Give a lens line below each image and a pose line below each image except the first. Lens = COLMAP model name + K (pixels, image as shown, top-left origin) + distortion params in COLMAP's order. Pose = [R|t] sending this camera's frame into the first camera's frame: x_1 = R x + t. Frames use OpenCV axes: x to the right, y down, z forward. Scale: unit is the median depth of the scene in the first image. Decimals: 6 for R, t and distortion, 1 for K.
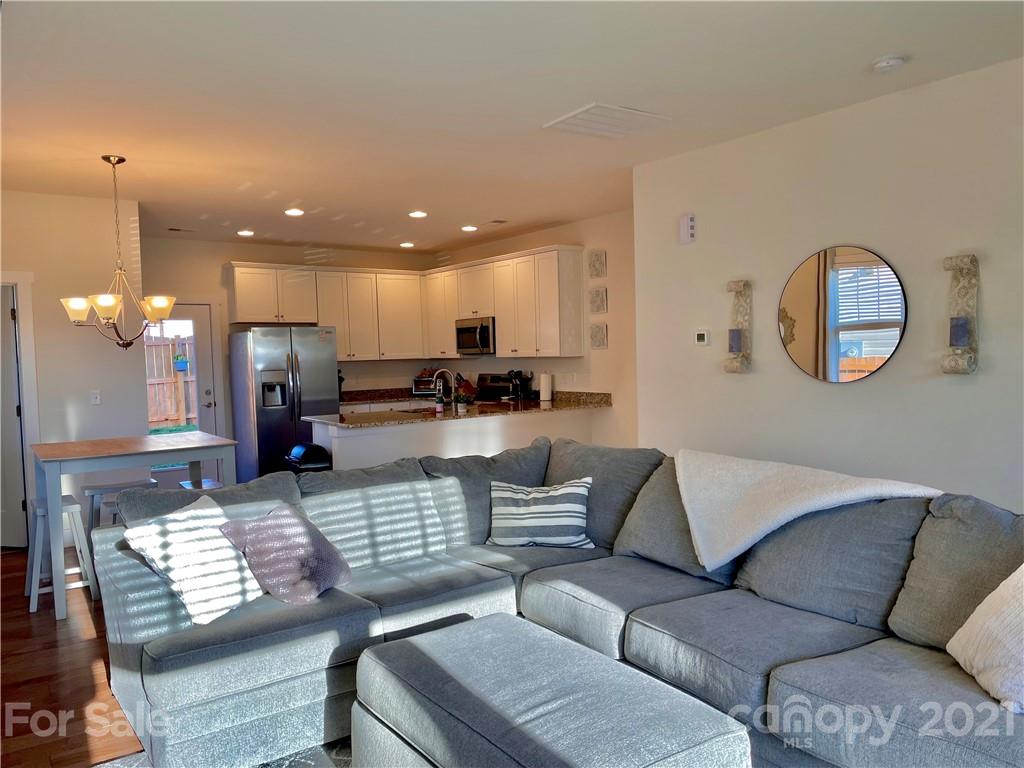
lens RADIAL K [[777.8, 0, 520.8], [0, 777.8, 391.6], [0, 0, 1]] dist [0.050063, -0.021860]
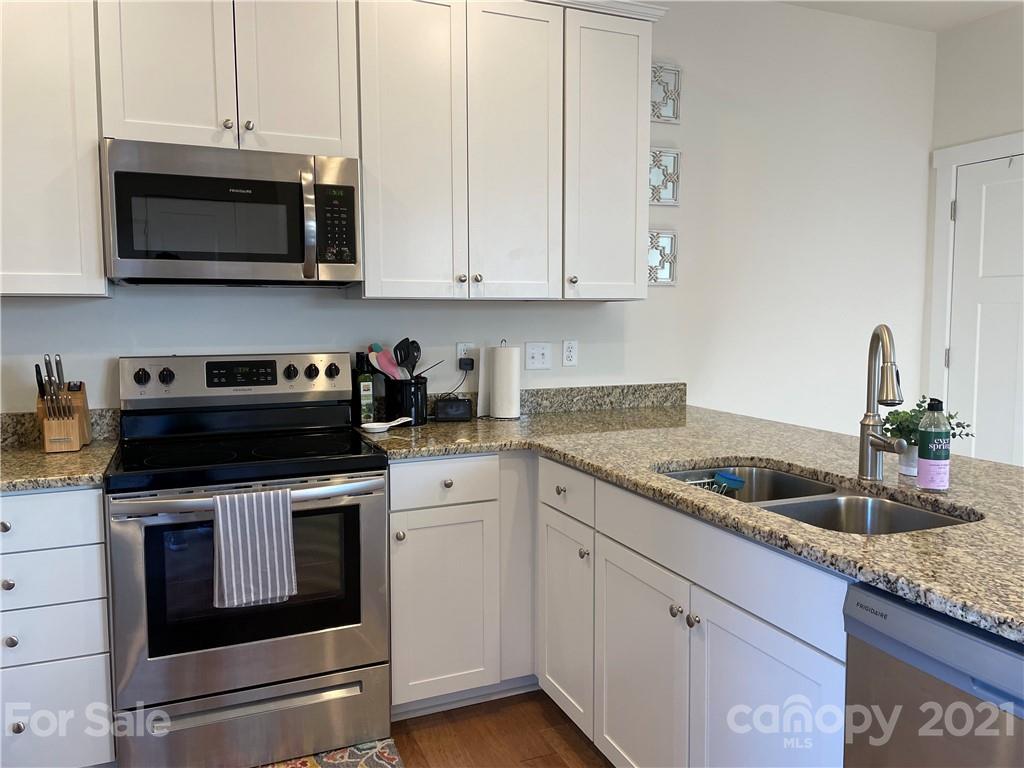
lens RADIAL K [[777.8, 0, 515.2], [0, 777.8, 377.9], [0, 0, 1]] dist [0.050063, -0.021860]
pose [[0.212465, -0.059973, 0.975327, -0.317111], [0.045755, 0.997631, 0.051377, -0.025605], [-0.976097, 0.033710, 0.214705, 0.876334]]
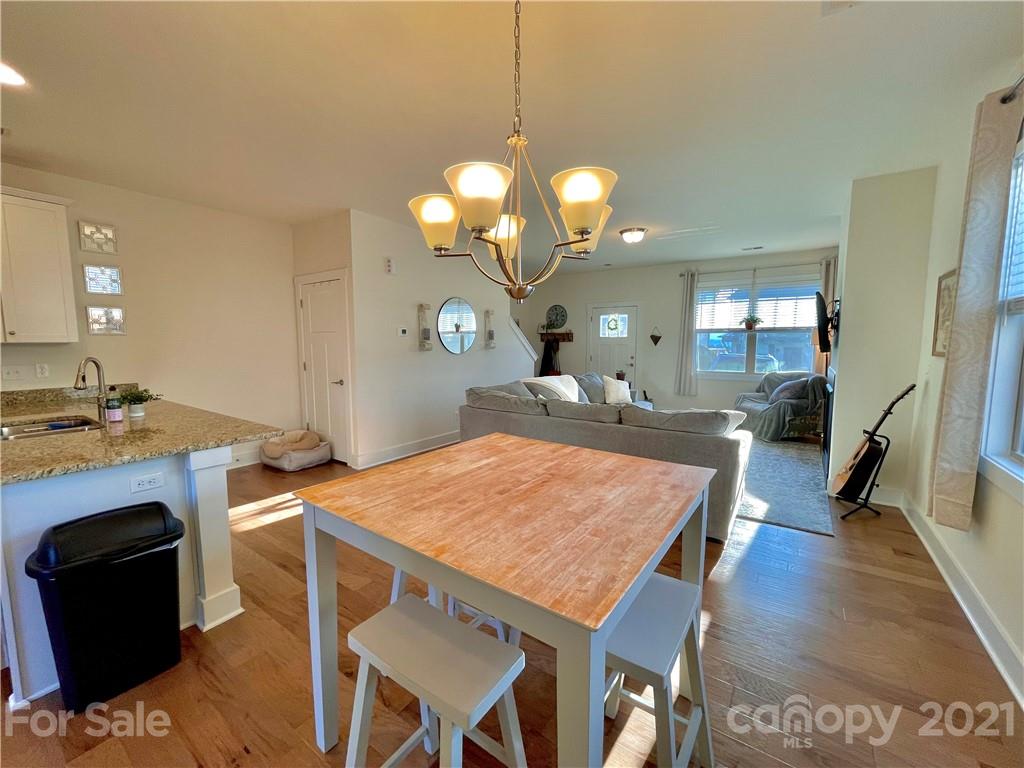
lens RADIAL K [[417.2, 0, 501.3], [0, 417.2, 391.7], [0, 0, 1]] dist [-0.000880, 0.000123]
pose [[-0.315222, -0.087321, 0.944992, -0.443525], [0.057589, 0.992163, 0.110890, -0.015650], [-0.947269, 0.089376, -0.307723, 0.645979]]
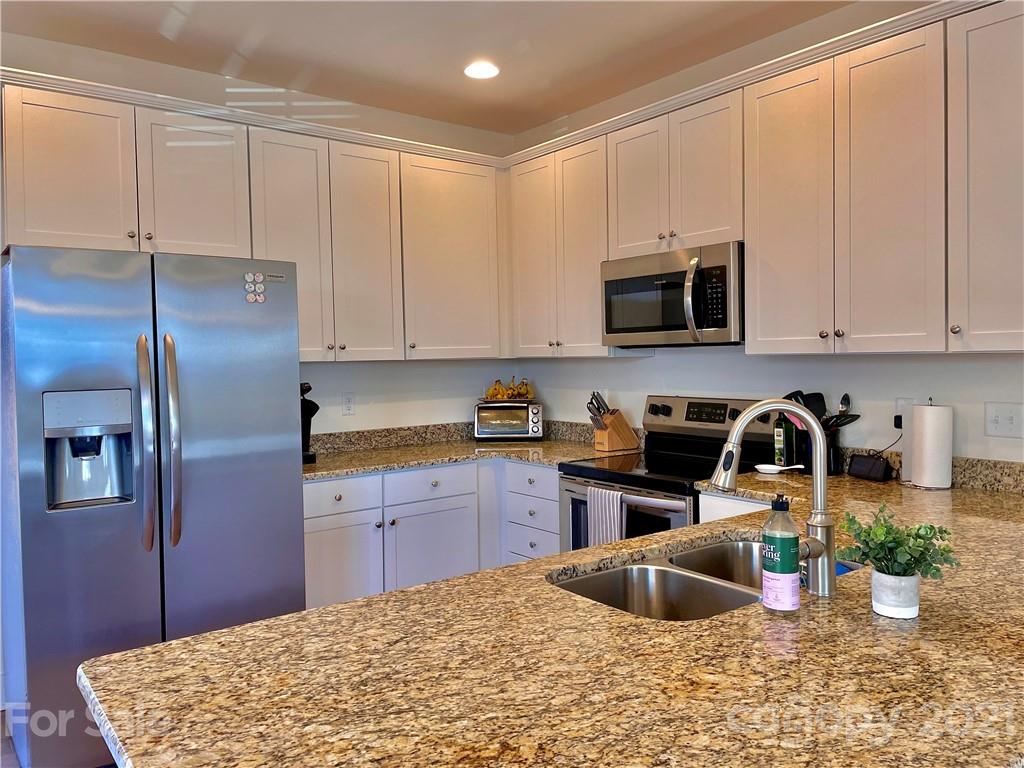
lens RADIAL K [[777.8, 0, 513.5], [0, 777.8, 360.4], [0, 0, 1]] dist [0.050063, -0.021860]
pose [[0.999772, 0.009313, 0.019240, -0.144307], [-0.008413, 0.998891, -0.046333, -0.023797], [-0.019651, 0.046160, 0.998741, 0.641902]]
